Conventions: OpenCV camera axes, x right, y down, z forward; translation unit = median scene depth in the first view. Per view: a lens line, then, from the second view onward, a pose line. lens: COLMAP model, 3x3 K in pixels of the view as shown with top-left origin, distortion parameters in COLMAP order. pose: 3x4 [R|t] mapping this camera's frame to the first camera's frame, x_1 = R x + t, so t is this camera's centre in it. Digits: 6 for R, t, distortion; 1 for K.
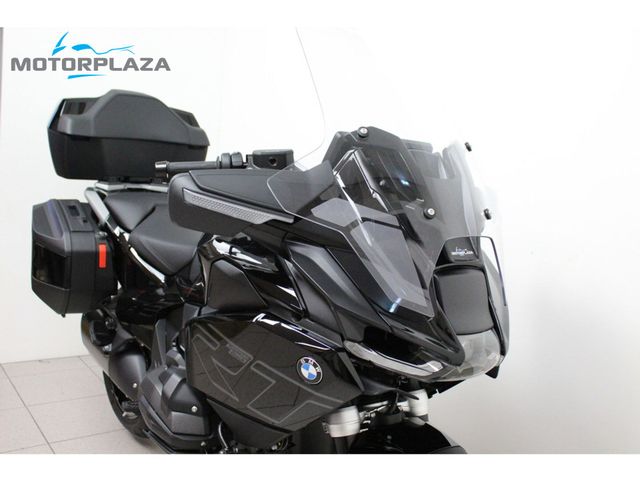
lens RADIAL K [[591.7, 0, 318.9], [0, 591.7, 239.9], [0, 0, 1]] dist [-0.105280, 0.000000]
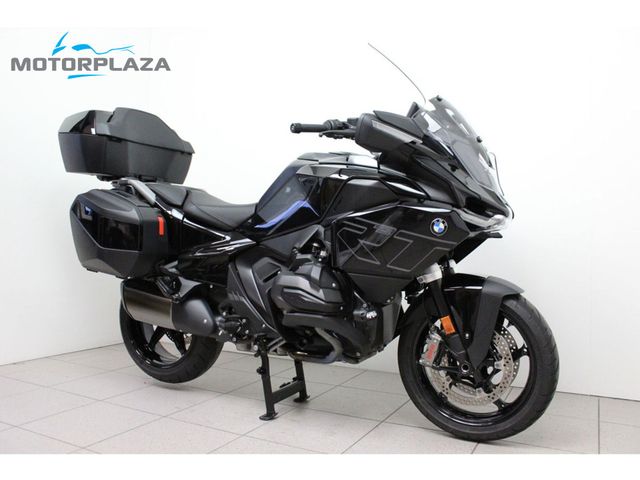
lens RADIAL K [[521.5, 0, 321.8], [0, 521.5, 239.2], [0, 0, 1]] dist [-0.096959, -0.001415]
pose [[0.908721, -0.070029, 0.411489, -0.533617], [0.109672, 0.991246, -0.073502, 0.182243], [-0.402739, 0.111922, 0.908446, -0.148751]]
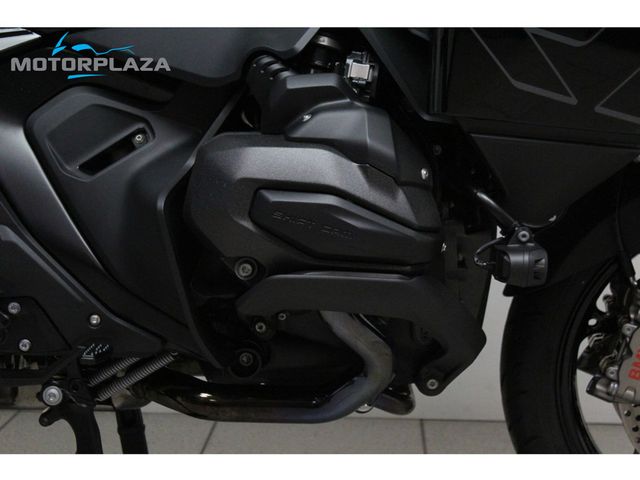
lens RADIAL K [[1351.1, 0, 320.5], [0, 1351.1, 238.7], [0, 0, 1]] dist [0.159505, 0.000000]
pose [[0.648279, -0.166741, 0.742921, -0.730832], [0.121877, 0.985870, 0.114917, 0.140487], [-0.751585, 0.016046, 0.659441, 0.239413]]
